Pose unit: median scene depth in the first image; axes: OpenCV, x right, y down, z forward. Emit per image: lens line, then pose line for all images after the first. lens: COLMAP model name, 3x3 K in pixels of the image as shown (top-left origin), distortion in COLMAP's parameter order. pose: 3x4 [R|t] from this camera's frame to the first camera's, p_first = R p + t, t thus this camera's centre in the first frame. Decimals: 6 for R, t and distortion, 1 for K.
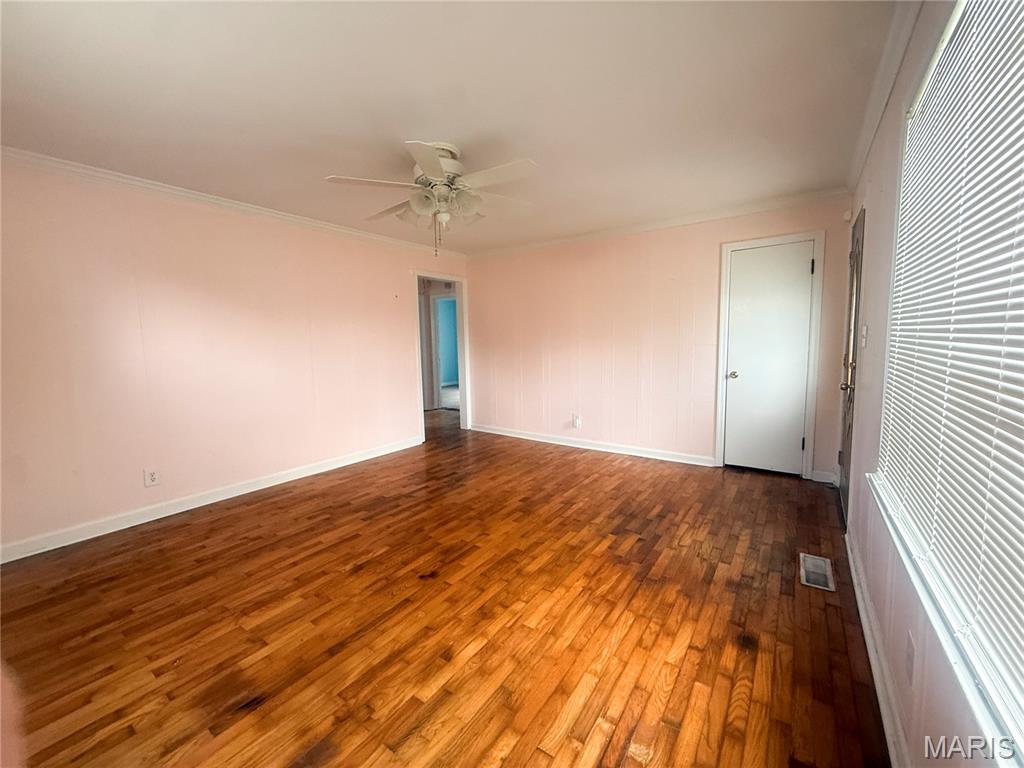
lens RADIAL K [[449.7, 0, 509.8], [0, 449.7, 380.8], [0, 0, 1]] dist [-0.001431, 0.000395]
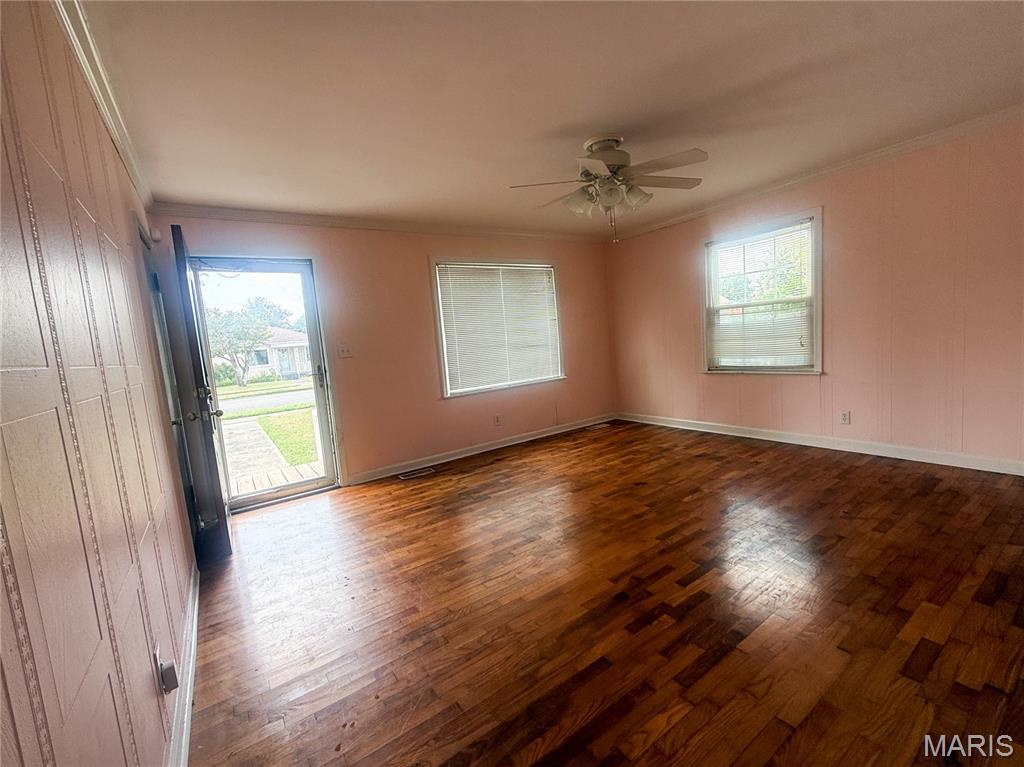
lens RADIAL K [[414.7, 0, 505.9], [0, 414.7, 379.6], [0, 0, 1]] dist [-0.001102, 0.000332]
pose [[-0.928575, 0.061102, 0.366081, -0.292652], [0.133781, 0.975153, 0.176579, -0.197214], [-0.346195, 0.212941, -0.913677, 2.332878]]
